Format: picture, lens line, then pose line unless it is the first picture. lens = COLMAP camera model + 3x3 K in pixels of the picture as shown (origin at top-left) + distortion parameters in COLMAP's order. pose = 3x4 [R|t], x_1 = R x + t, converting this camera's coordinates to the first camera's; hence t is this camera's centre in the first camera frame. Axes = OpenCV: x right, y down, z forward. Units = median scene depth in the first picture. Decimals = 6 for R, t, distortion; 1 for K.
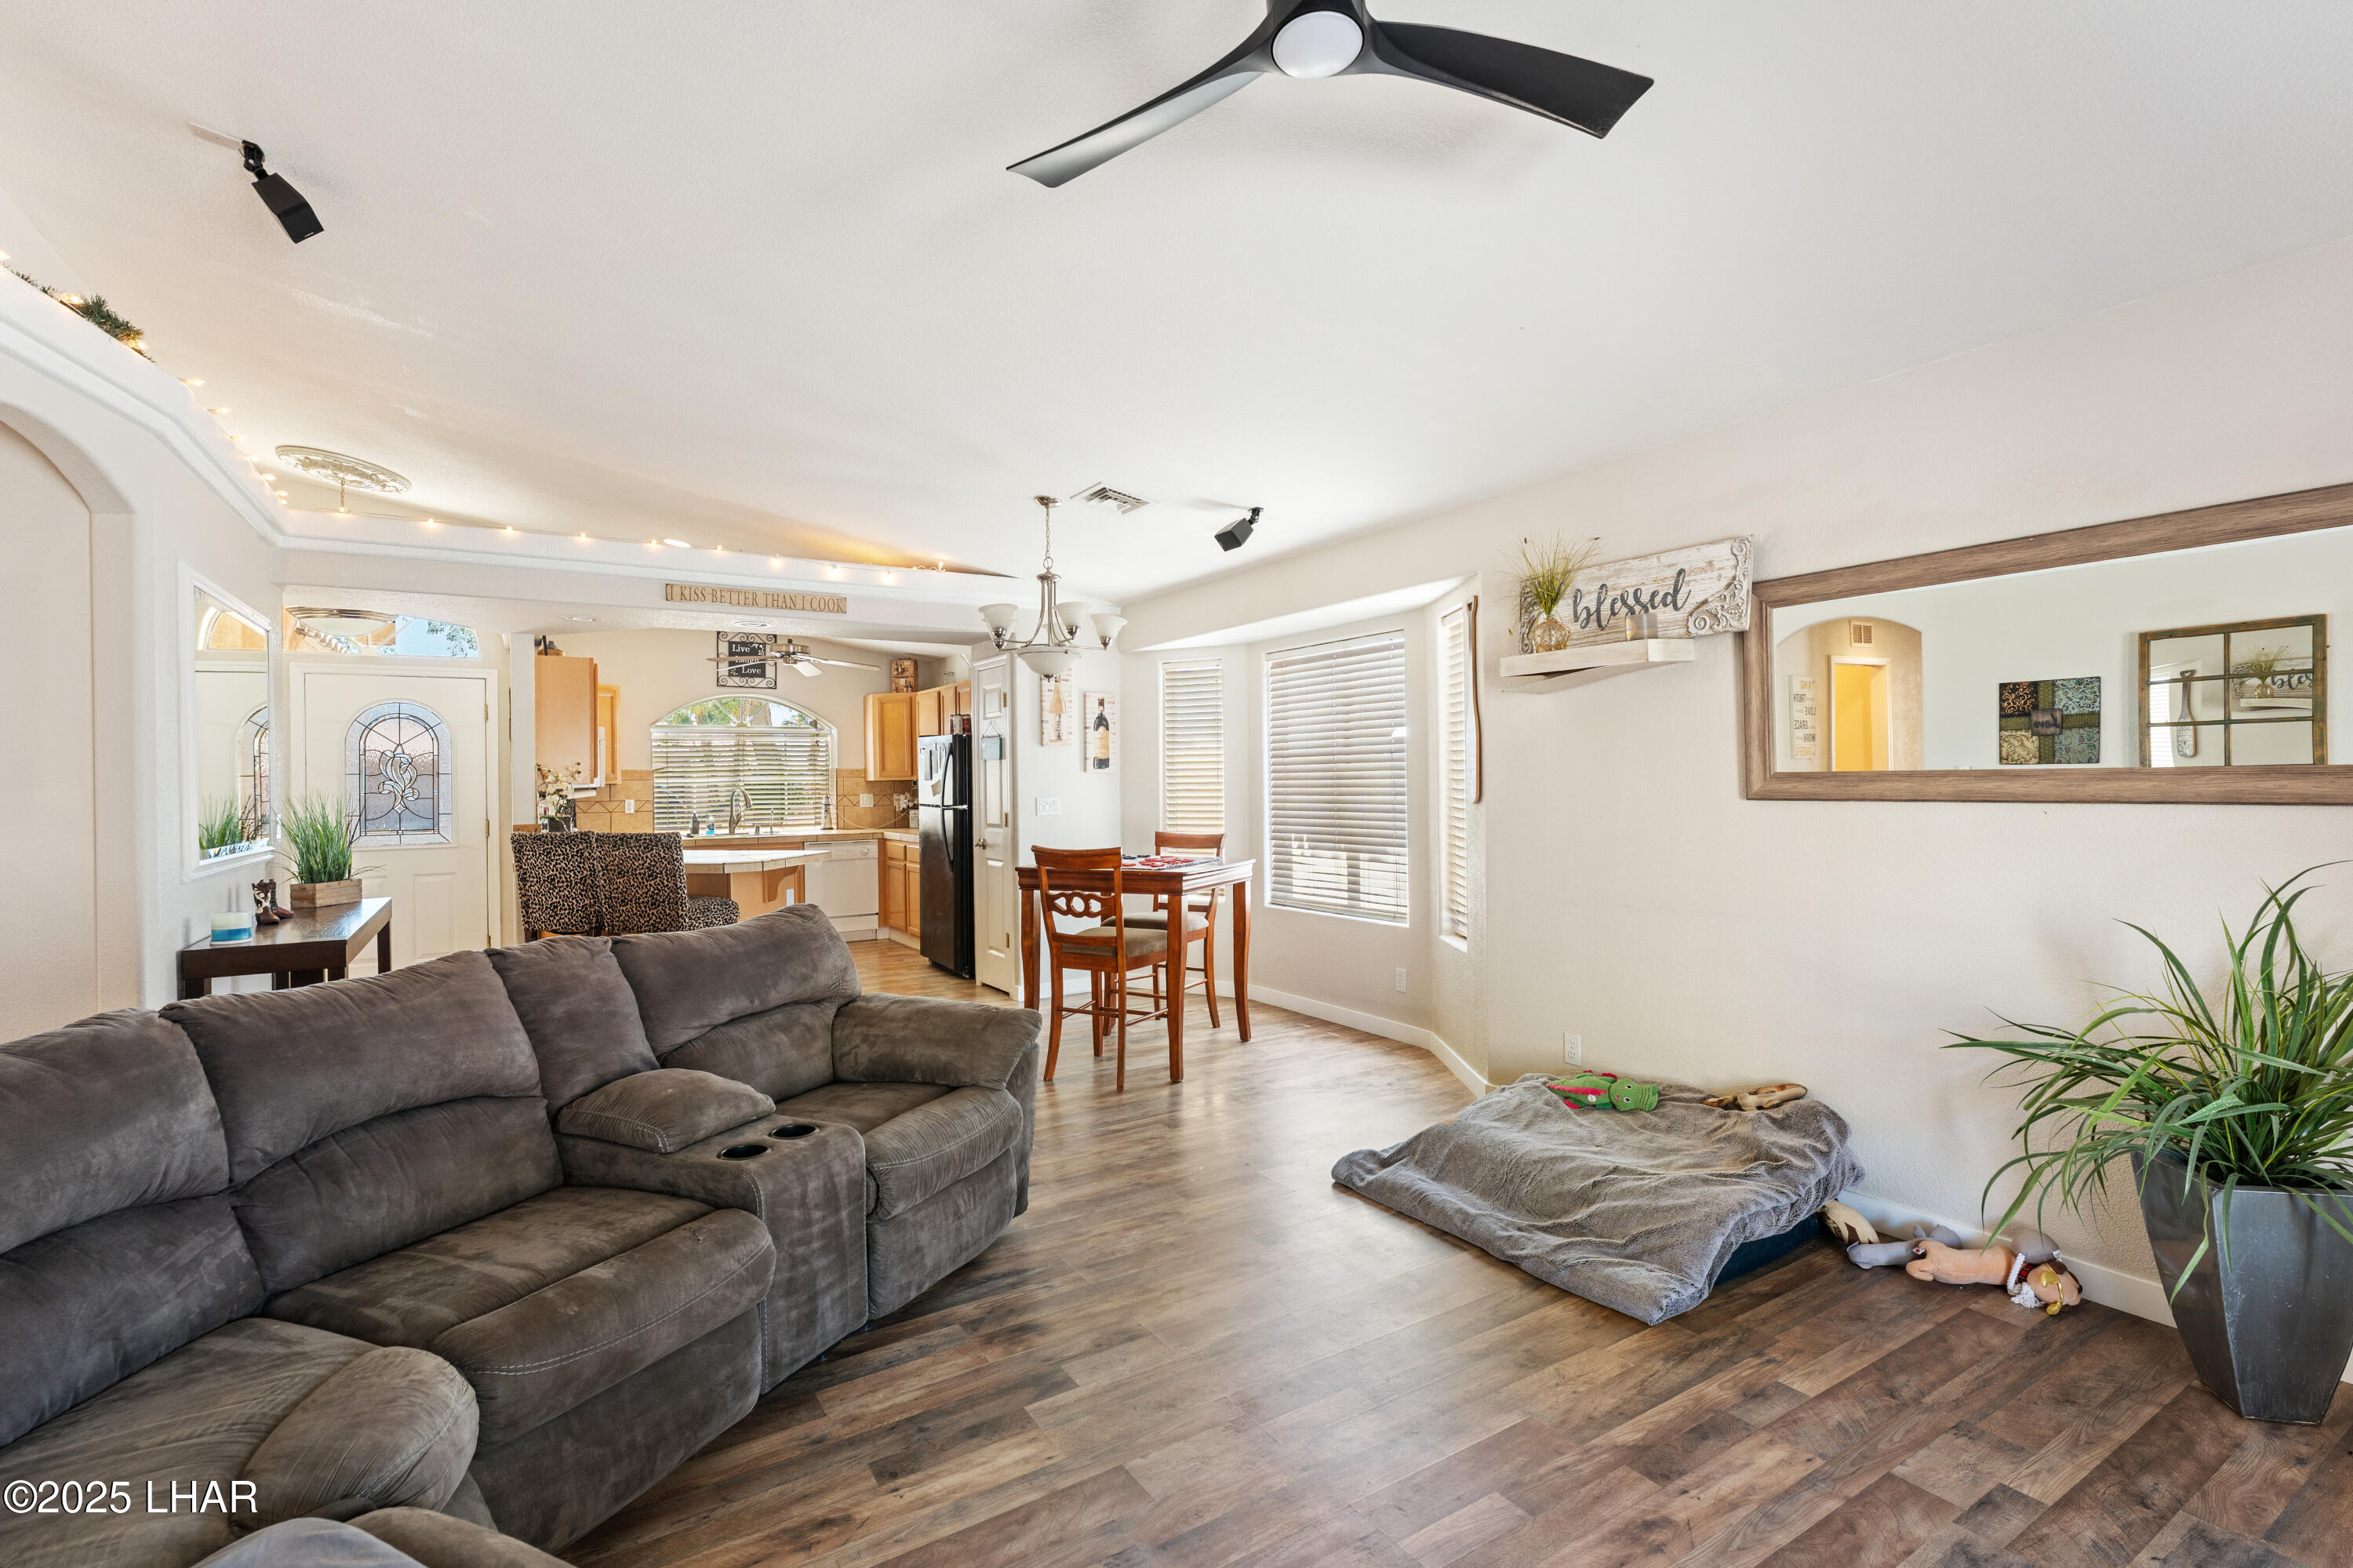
lens RADIAL K [[1062.3, 0, 1172.3], [0, 1062.3, 785.7], [0, 0, 1]] dist [-0.003931, -0.000177]
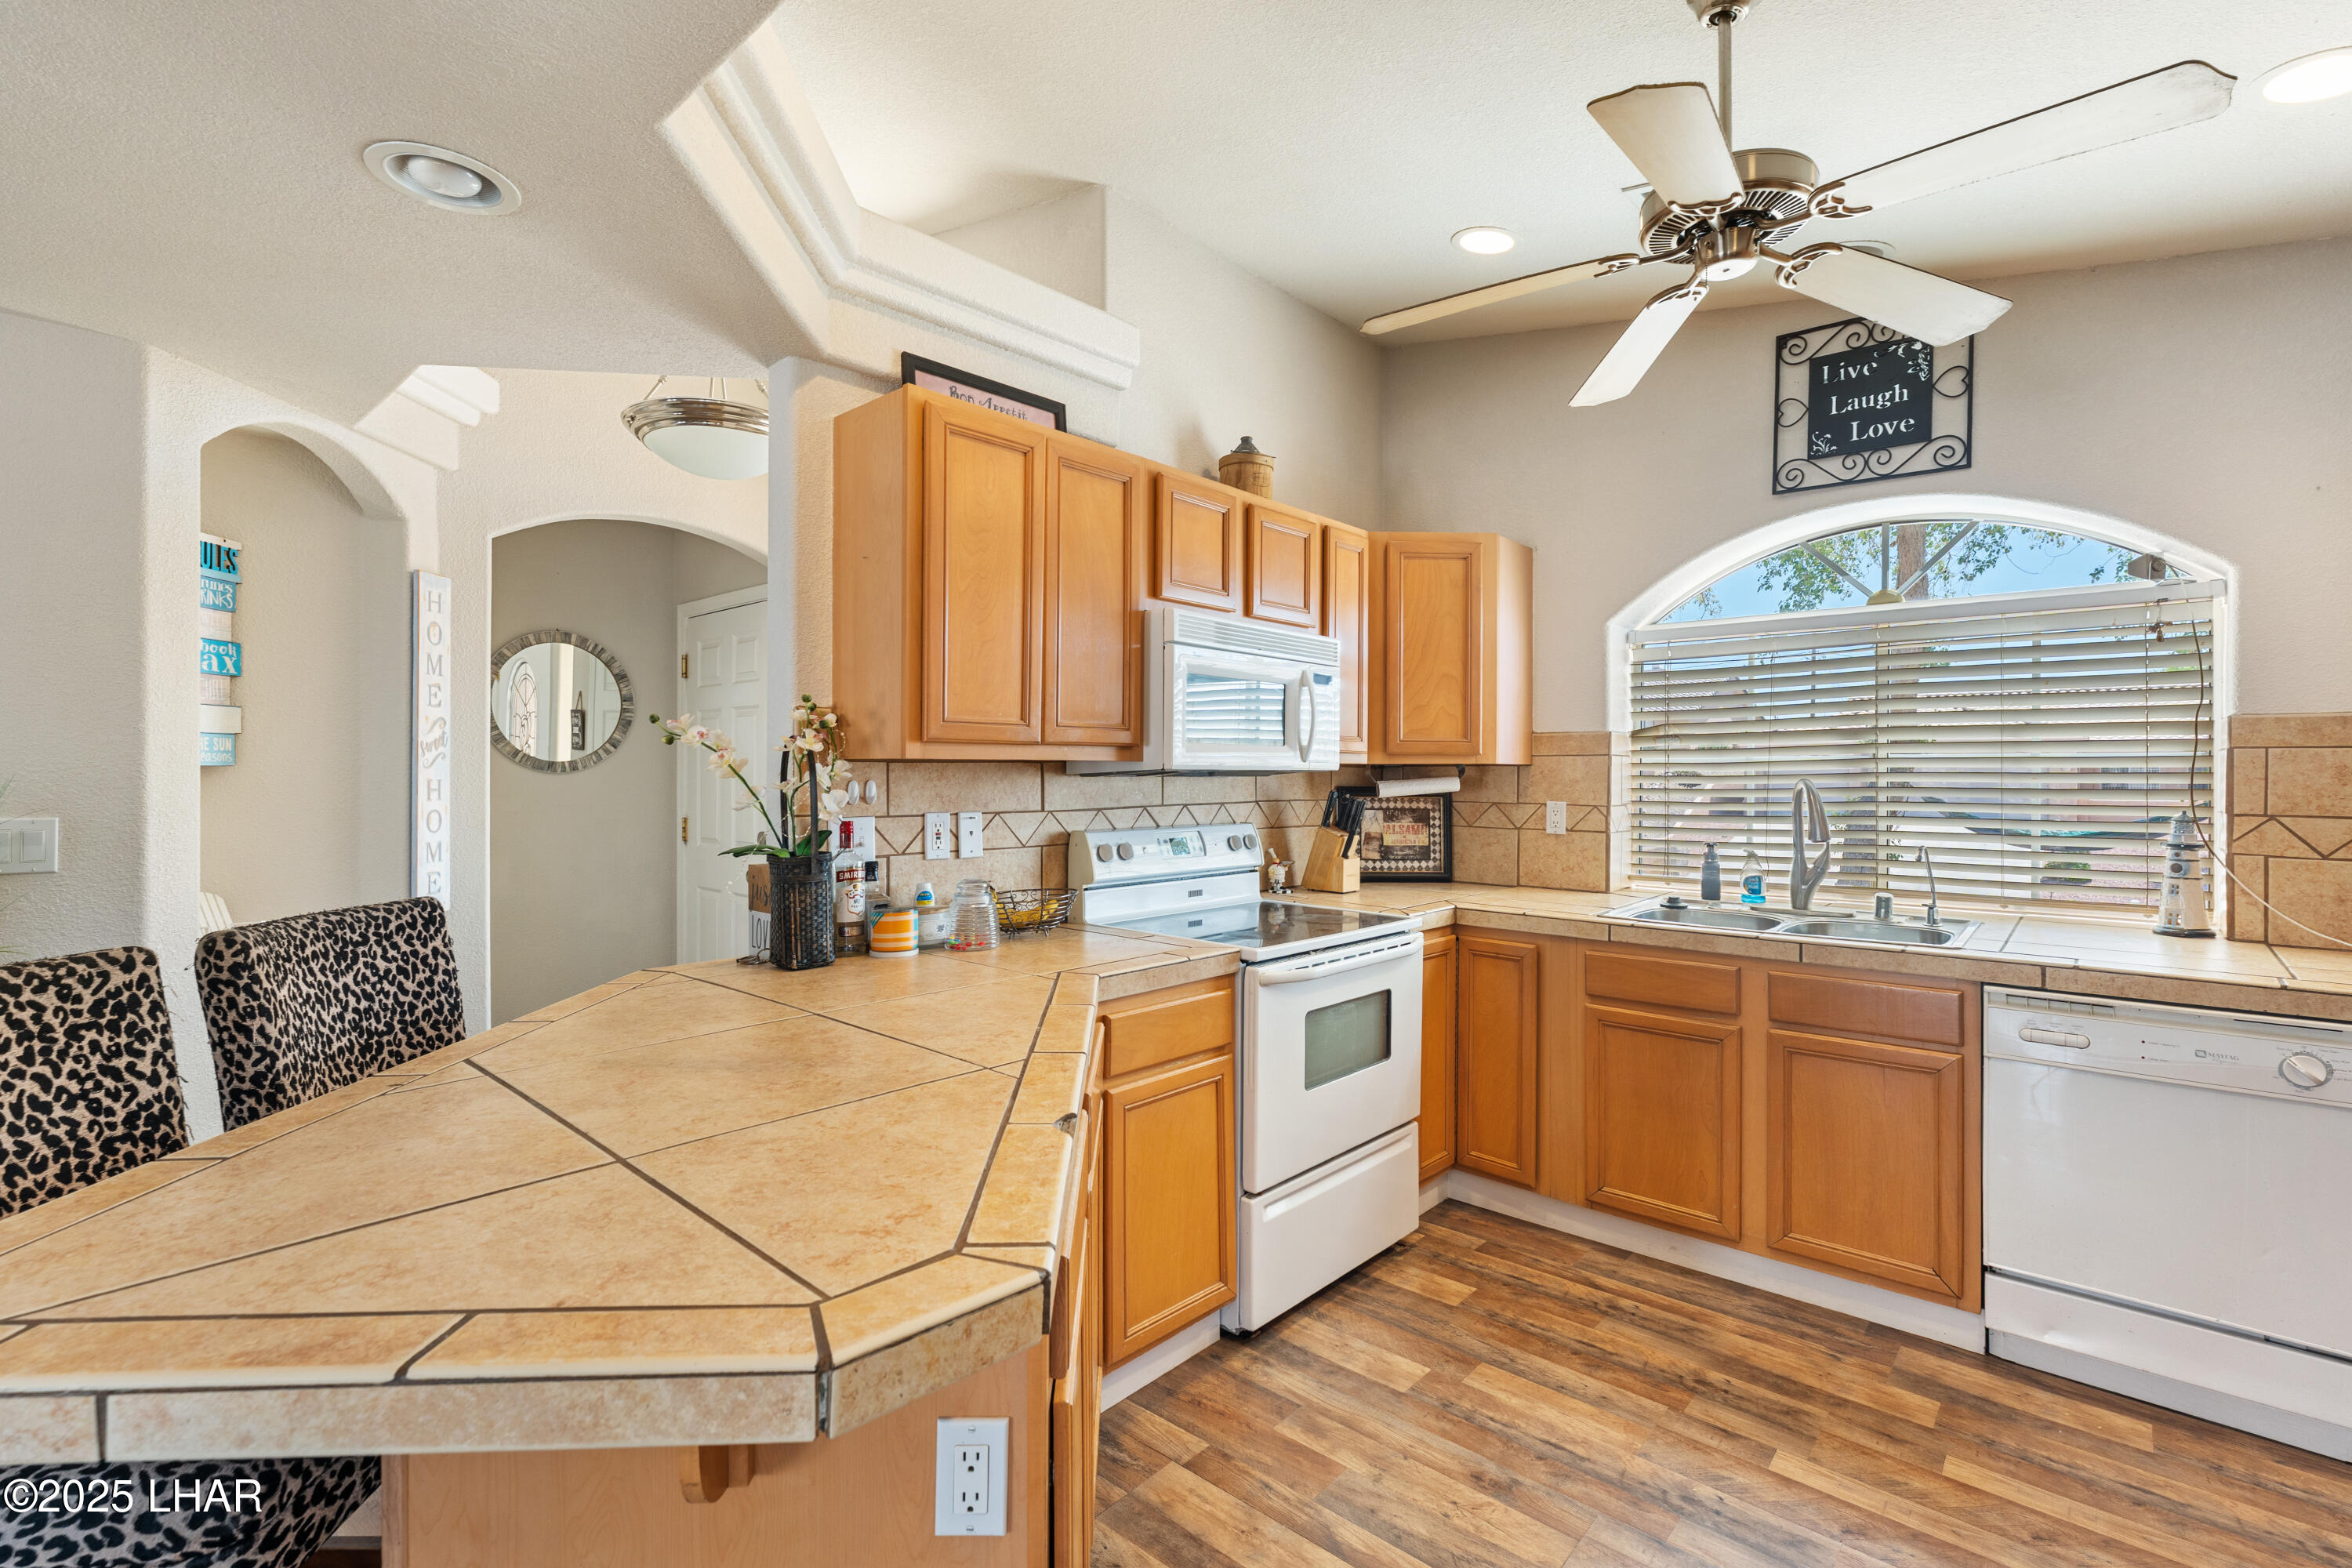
lens RADIAL K [[1061.8, 0, 1174.8], [0, 1061.8, 778.9], [0, 0, 1]] dist [-0.003931, -0.000177]
pose [[0.268010, 0.009655, -0.963368, -0.134062], [-0.007419, 0.999941, 0.007958, 0.001713], [0.963388, 0.005014, 0.268066, 0.703001]]
